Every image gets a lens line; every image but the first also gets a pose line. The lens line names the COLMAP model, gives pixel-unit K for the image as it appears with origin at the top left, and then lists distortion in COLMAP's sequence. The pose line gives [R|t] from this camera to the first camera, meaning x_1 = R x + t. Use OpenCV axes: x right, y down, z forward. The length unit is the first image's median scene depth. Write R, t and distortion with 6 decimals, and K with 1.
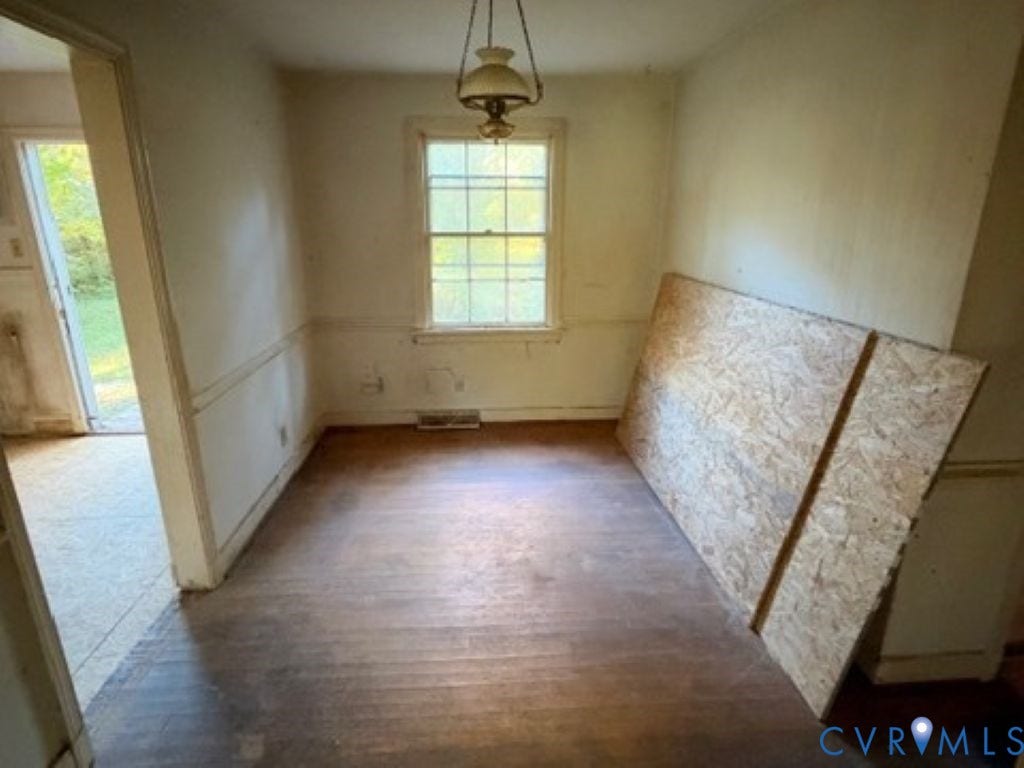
lens RADIAL K [[549.6, 0, 509.2], [0, 549.6, 386.1], [0, 0, 1]] dist [0.001554, 0.001062]
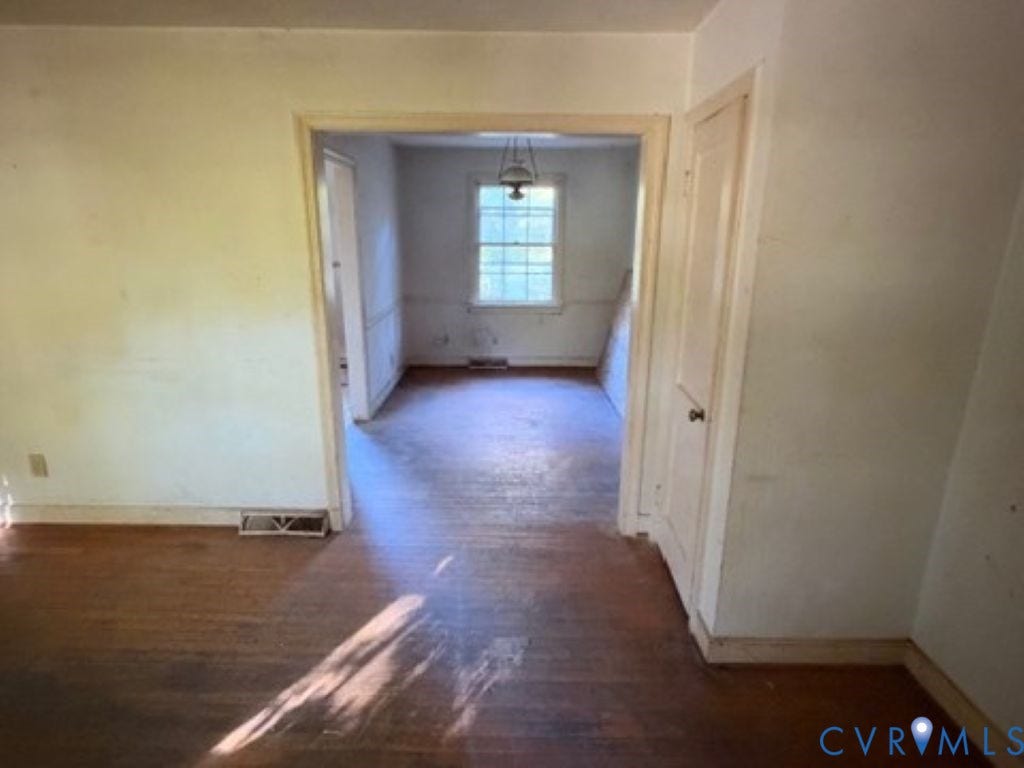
lens RADIAL K [[549.6, 0, 510.8], [0, 549.6, 377.2], [0, 0, 1]] dist [0.001554, 0.001062]
pose [[0.997965, 0.024520, -0.058858, 0.049068], [-0.026357, 0.999183, -0.030640, 0.153577], [0.058058, 0.032129, 0.997796, -0.561754]]
